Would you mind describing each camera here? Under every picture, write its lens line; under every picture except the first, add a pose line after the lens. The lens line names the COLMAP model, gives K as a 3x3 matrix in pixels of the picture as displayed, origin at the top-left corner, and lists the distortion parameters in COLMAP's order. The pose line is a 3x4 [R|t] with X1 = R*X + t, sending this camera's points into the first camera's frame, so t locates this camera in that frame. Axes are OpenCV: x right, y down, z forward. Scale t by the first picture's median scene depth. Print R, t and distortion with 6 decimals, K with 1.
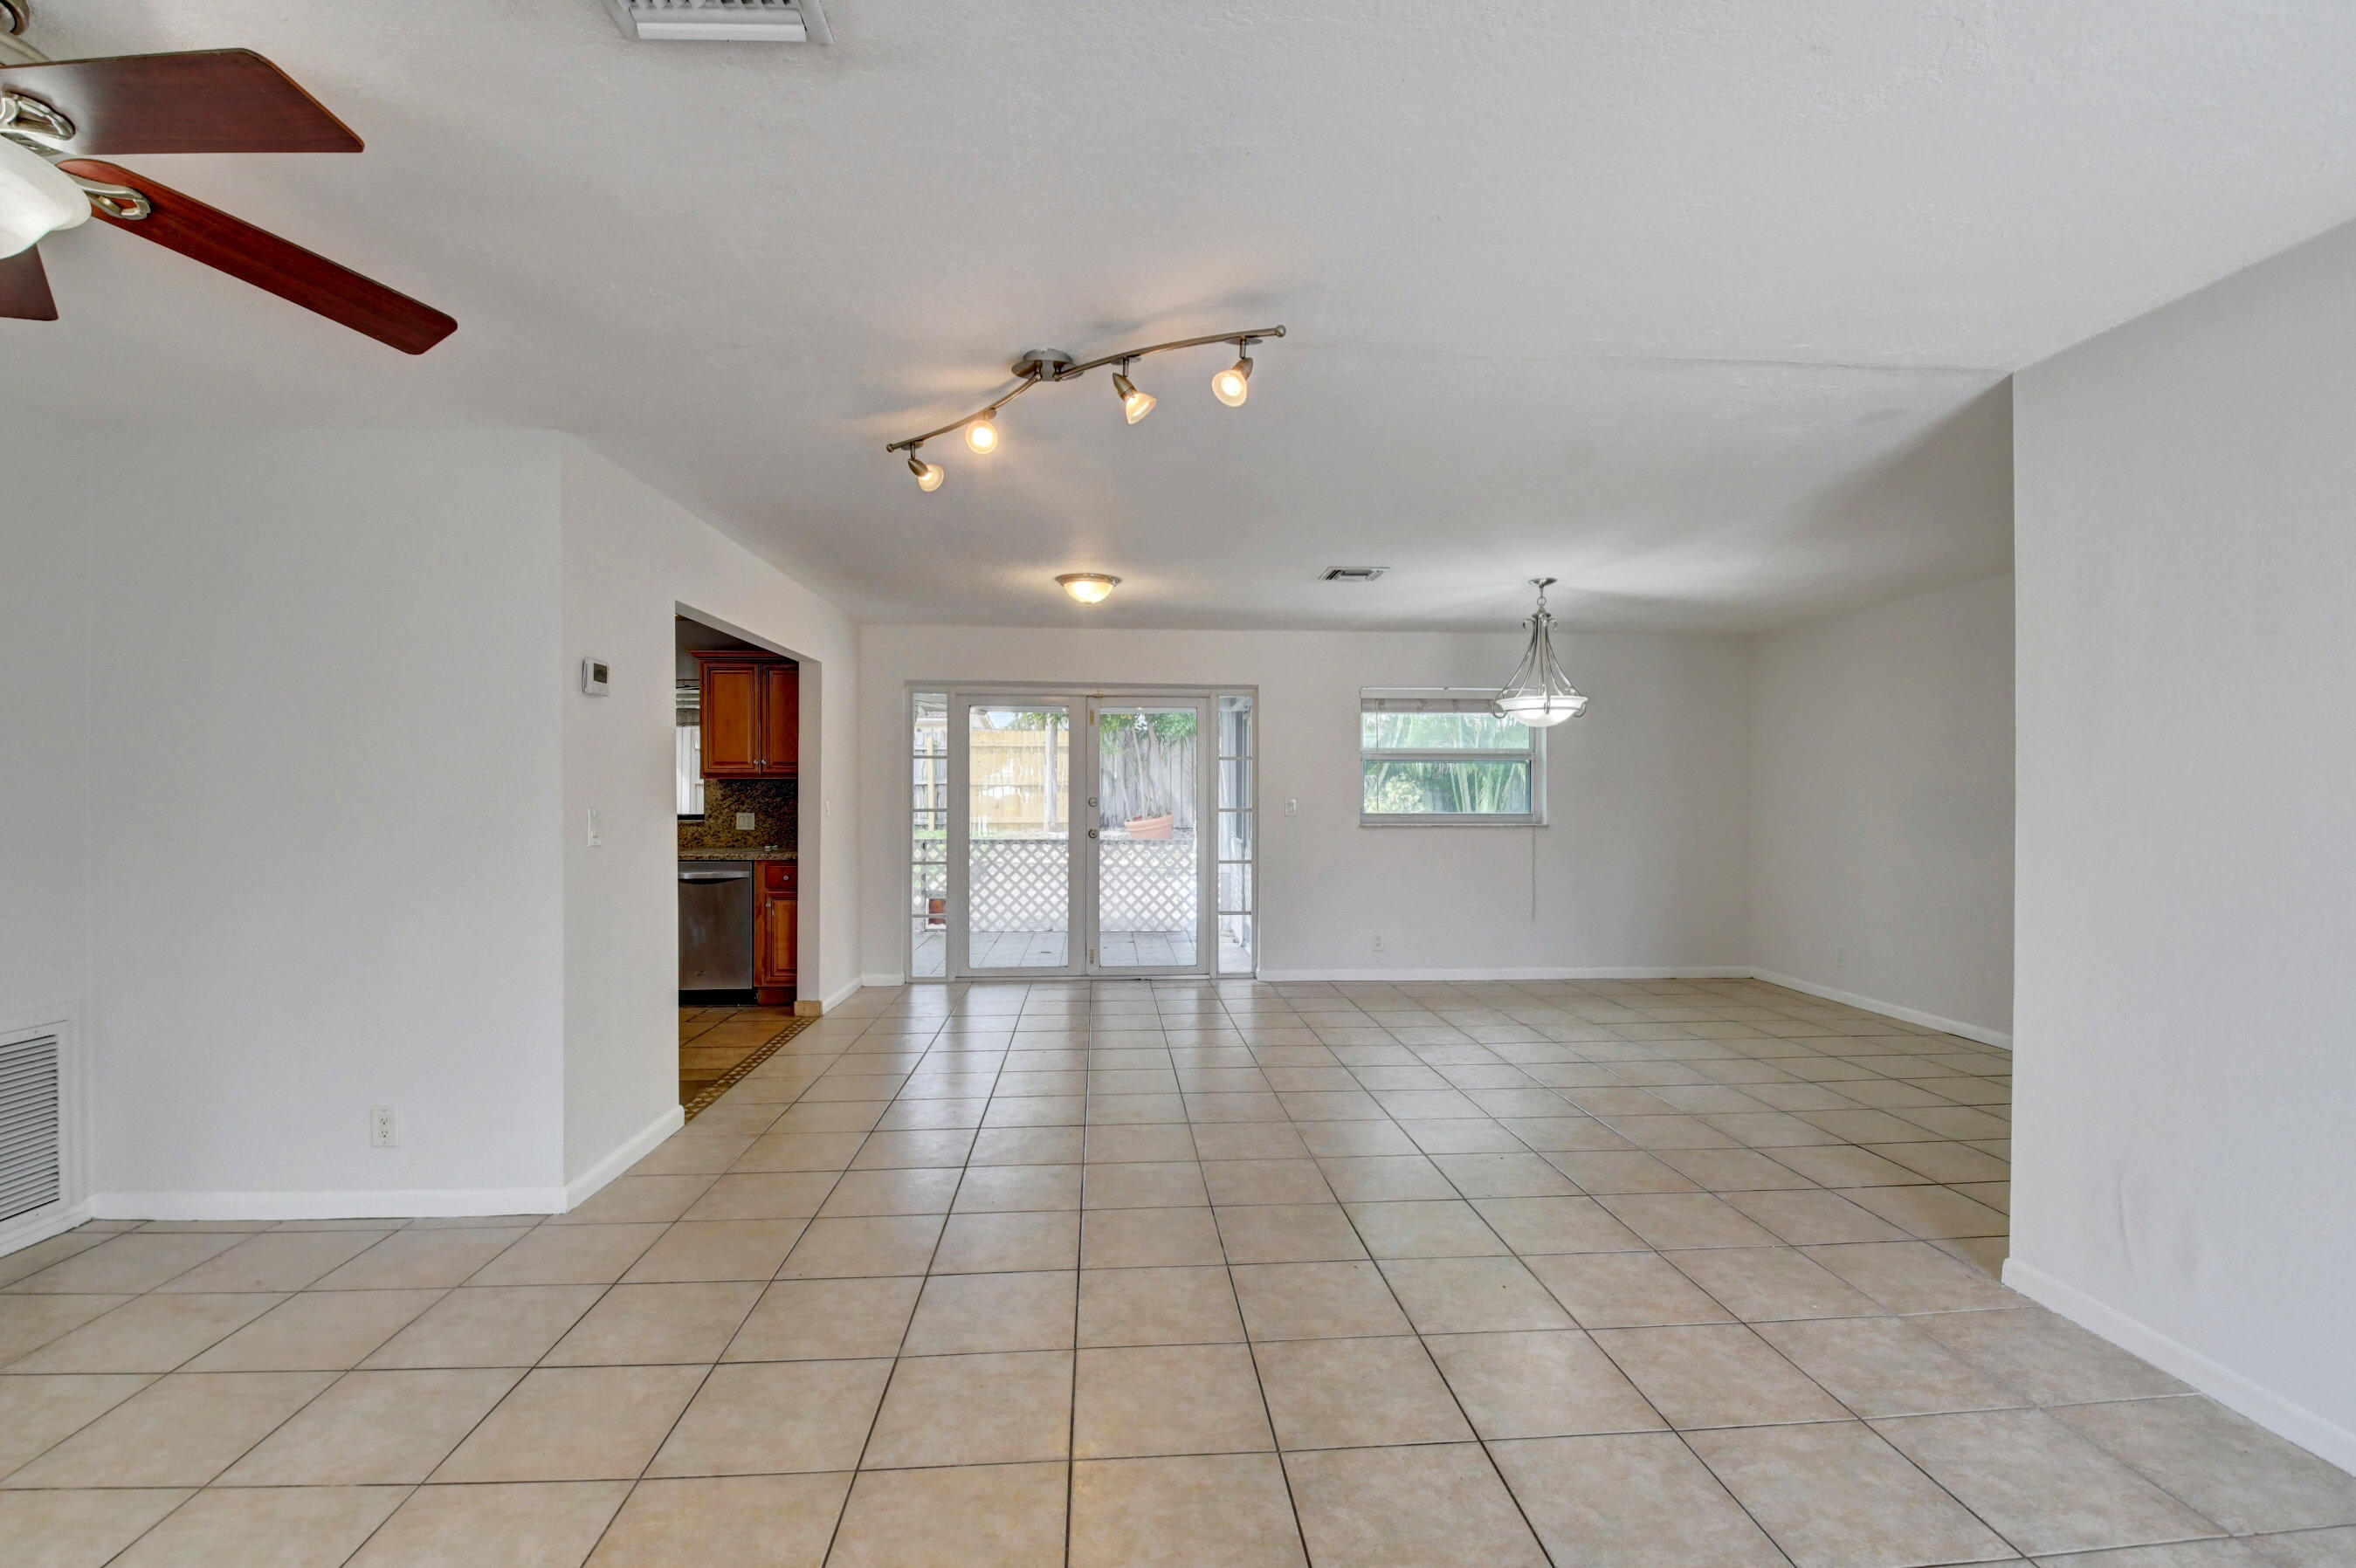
lens RADIAL K [[1036.0, 0, 1176.4], [0, 1036.0, 784.3], [0, 0, 1]] dist [0.019900, -0.031210]
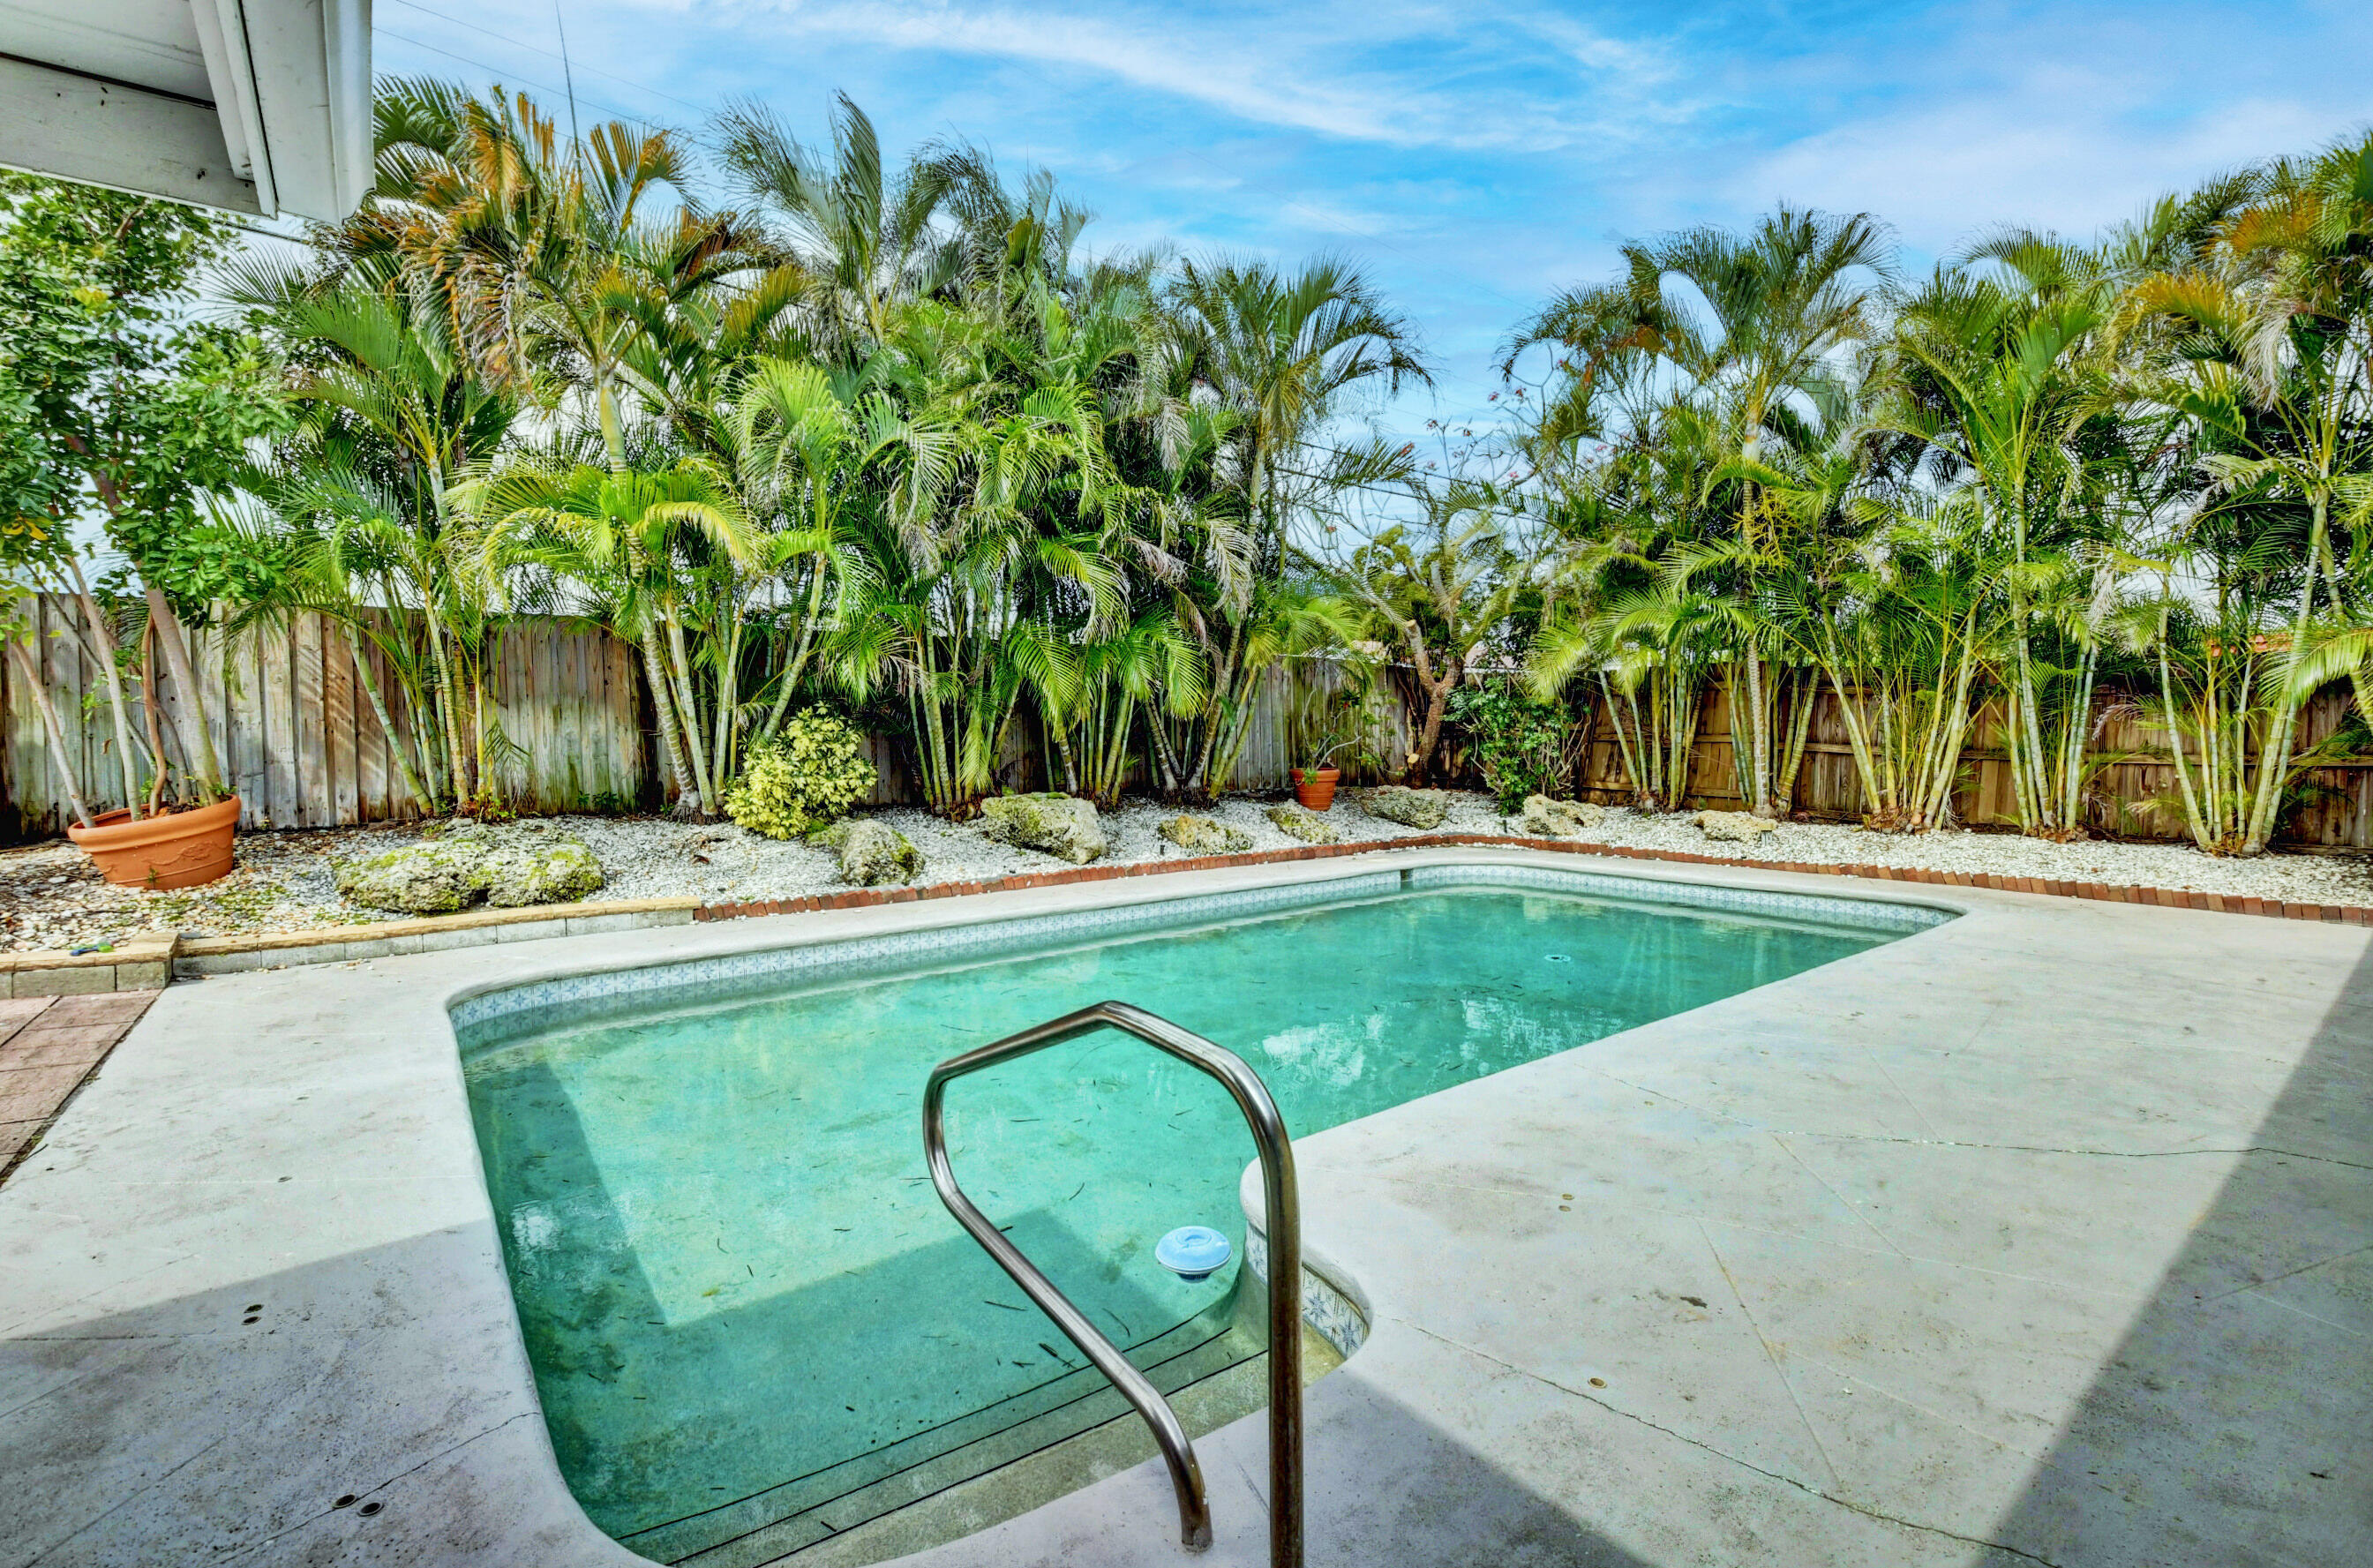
lens RADIAL K [[1028.8, 0, 1196.7], [0, 1028.8, 763.2], [0, 0, 1]] dist [0.001096, -0.018247]
pose [[0.829897, -0.025887, 0.557315, 0.219581], [0.012749, 0.999542, 0.027443, 0.021013], [-0.557770, -0.015669, 0.829847, 1.198455]]
